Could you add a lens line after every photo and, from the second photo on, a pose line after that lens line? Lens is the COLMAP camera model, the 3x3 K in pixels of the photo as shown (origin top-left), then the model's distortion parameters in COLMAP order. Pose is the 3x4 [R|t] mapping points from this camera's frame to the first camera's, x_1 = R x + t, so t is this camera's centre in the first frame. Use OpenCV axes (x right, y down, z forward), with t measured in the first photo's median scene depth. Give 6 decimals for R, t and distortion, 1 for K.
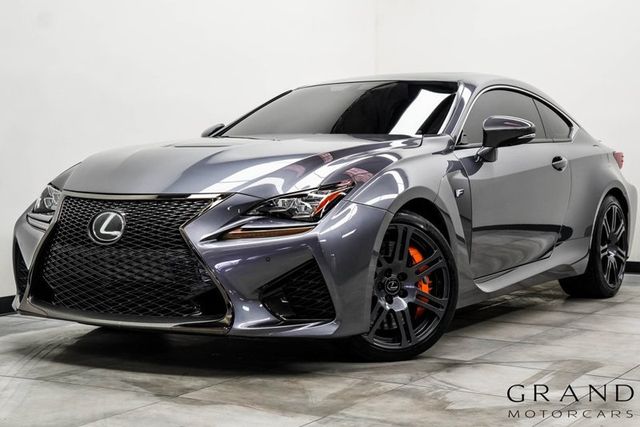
lens RADIAL K [[996.2, 0, 318.4], [0, 996.2, 197.0], [0, 0, 1]] dist [0.370226, -1.774949]
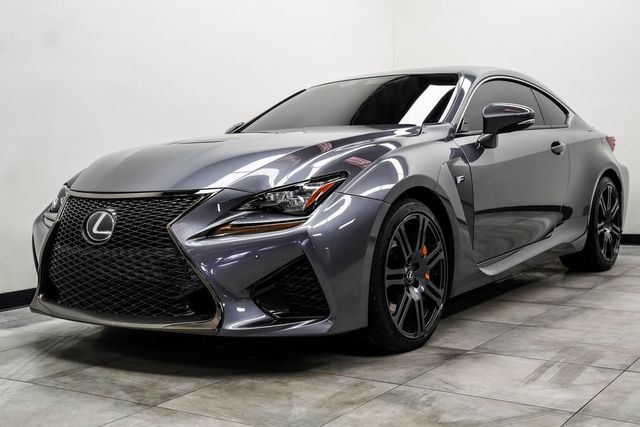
lens RADIAL K [[801.7, 0, 320.0], [0, 801.7, 213.5], [0, 0, 1]] dist [0.006591, 0.031939]
pose [[0.998059, -0.031200, -0.053897, 0.046105], [0.033131, 0.998827, 0.035315, -0.003560], [0.052732, -0.037032, 0.997922, 0.203473]]
